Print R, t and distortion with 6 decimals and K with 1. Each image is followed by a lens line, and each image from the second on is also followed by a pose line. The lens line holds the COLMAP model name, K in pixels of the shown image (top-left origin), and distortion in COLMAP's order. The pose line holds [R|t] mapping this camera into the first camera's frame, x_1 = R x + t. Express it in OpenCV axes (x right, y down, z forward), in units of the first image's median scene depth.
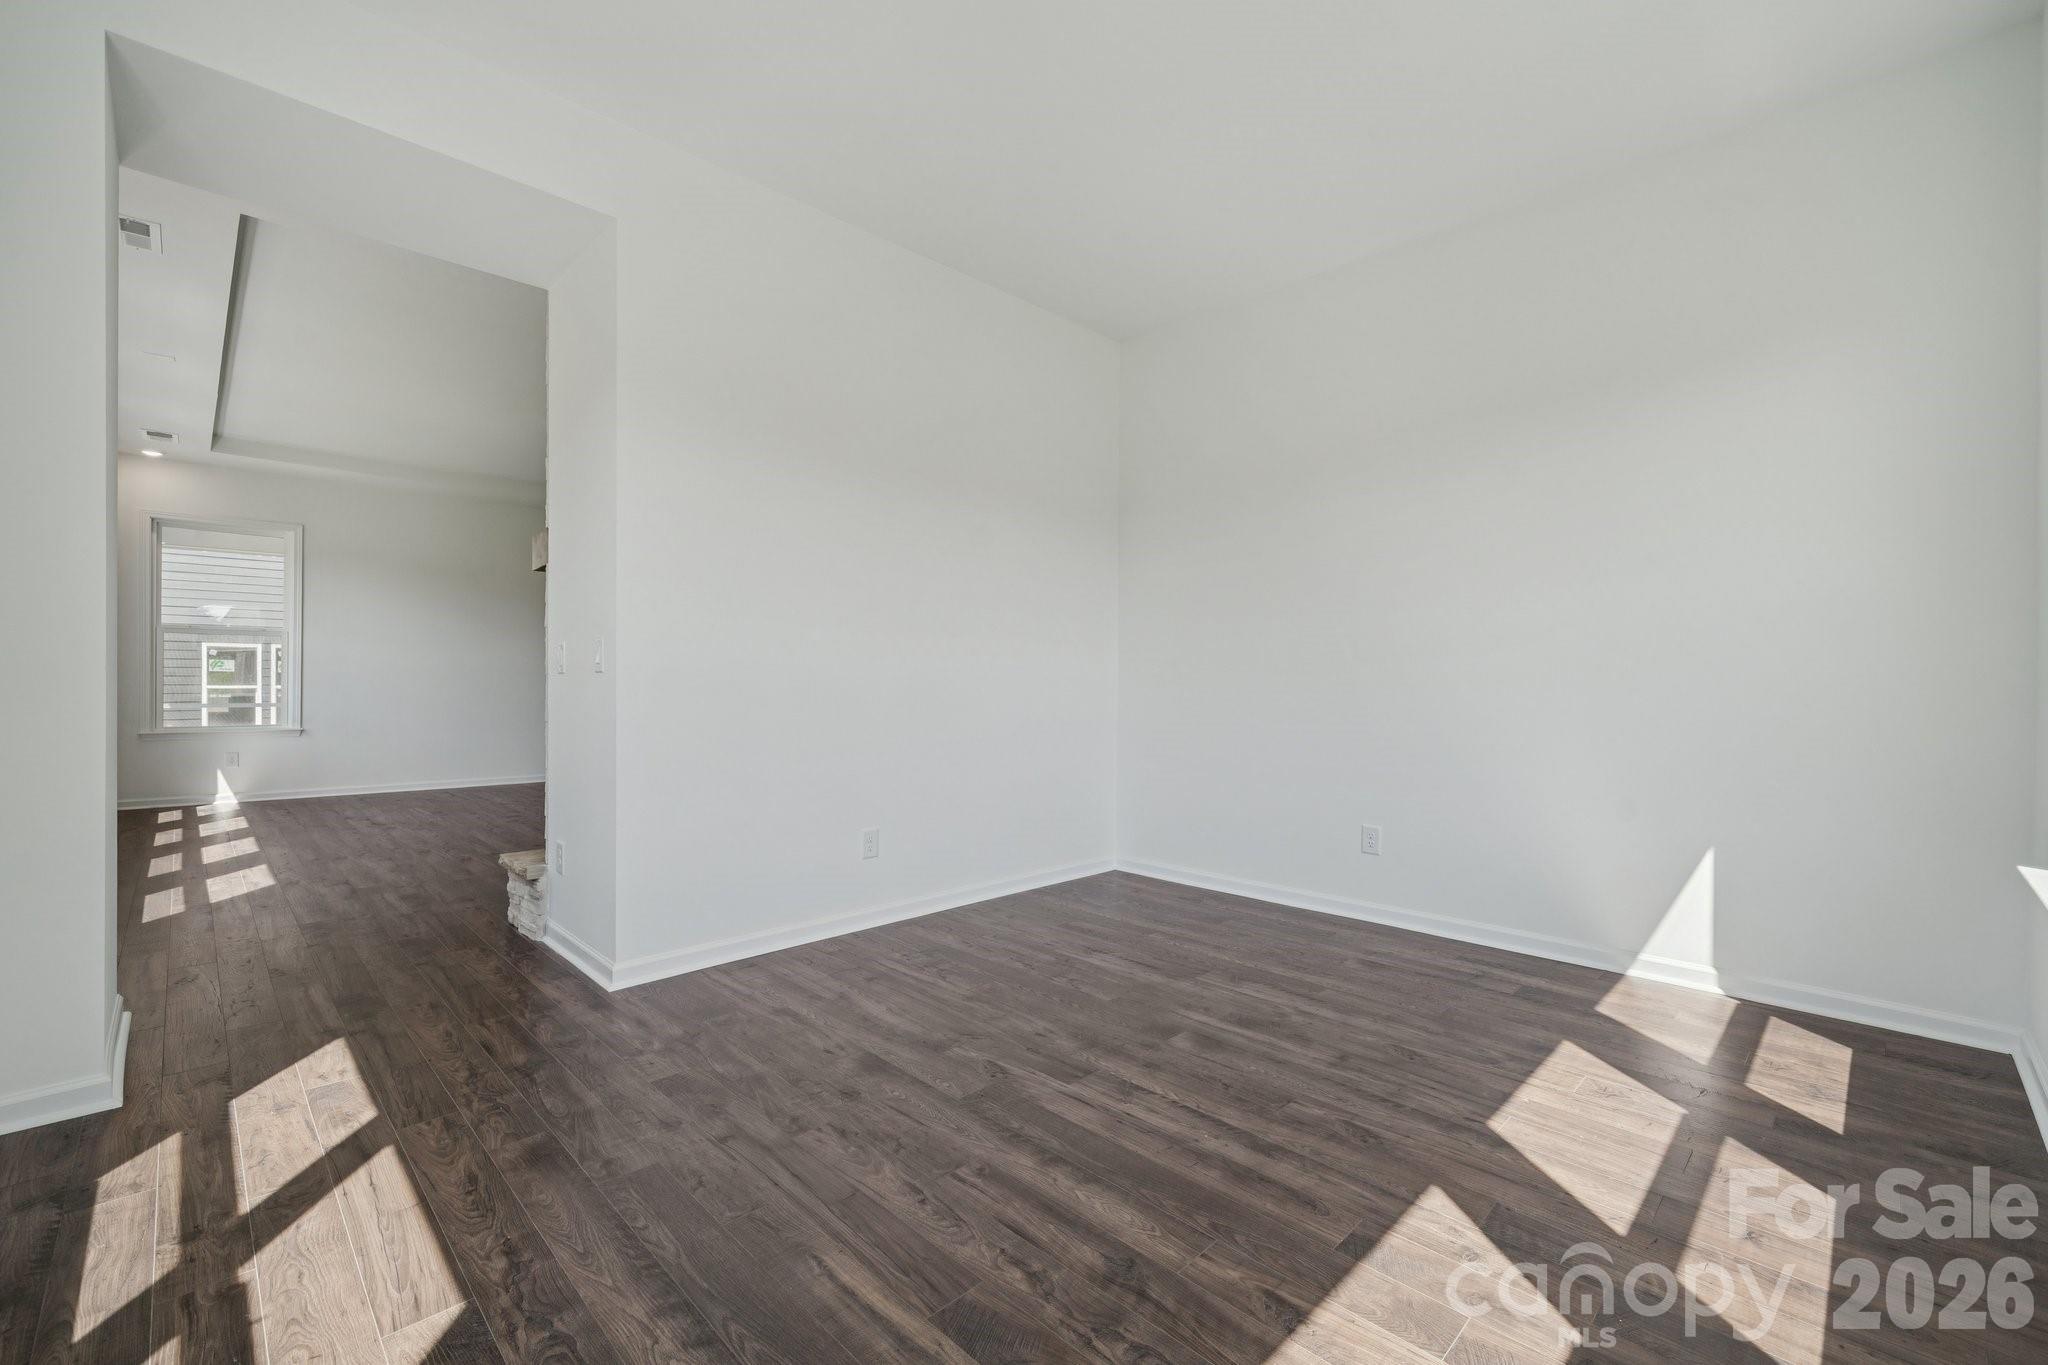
lens RADIAL K [[856.4, 0, 1035.5], [0, 856.4, 684.6], [0, 0, 1]] dist [-0.010117, -0.000298]
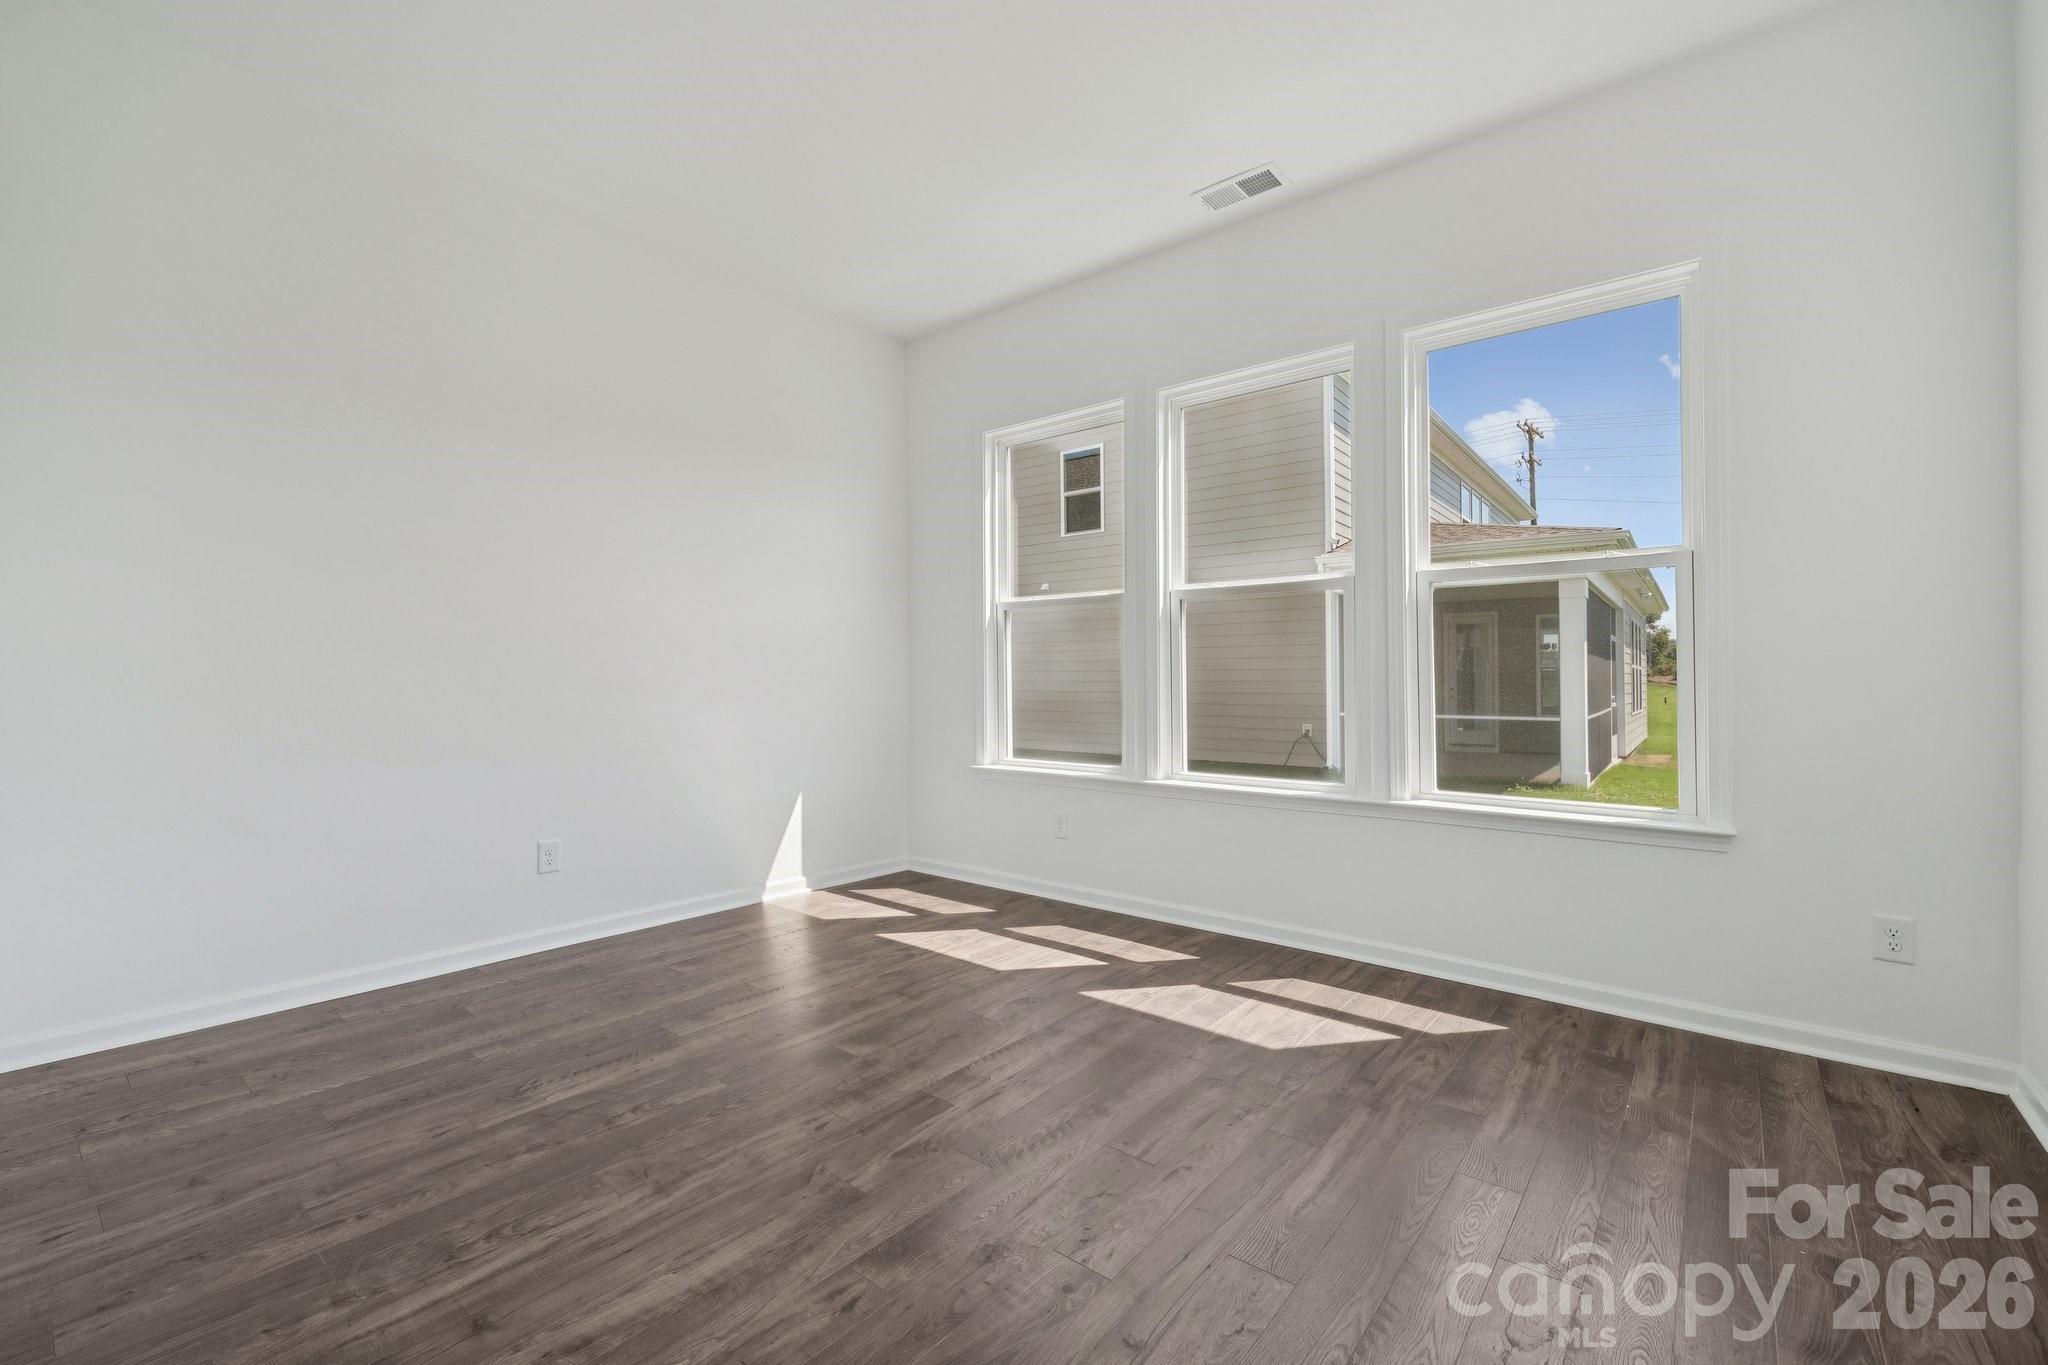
lens RADIAL K [[856.4, 0, 1036.0], [0, 856.4, 675.9], [0, 0, 1]] dist [-0.010117, -0.000298]
pose [[-0.098839, -0.001658, 0.995102, -0.836620], [0.002457, 0.999995, 0.001911, -0.007816], [-0.995100, 0.002634, -0.098835, 0.922246]]
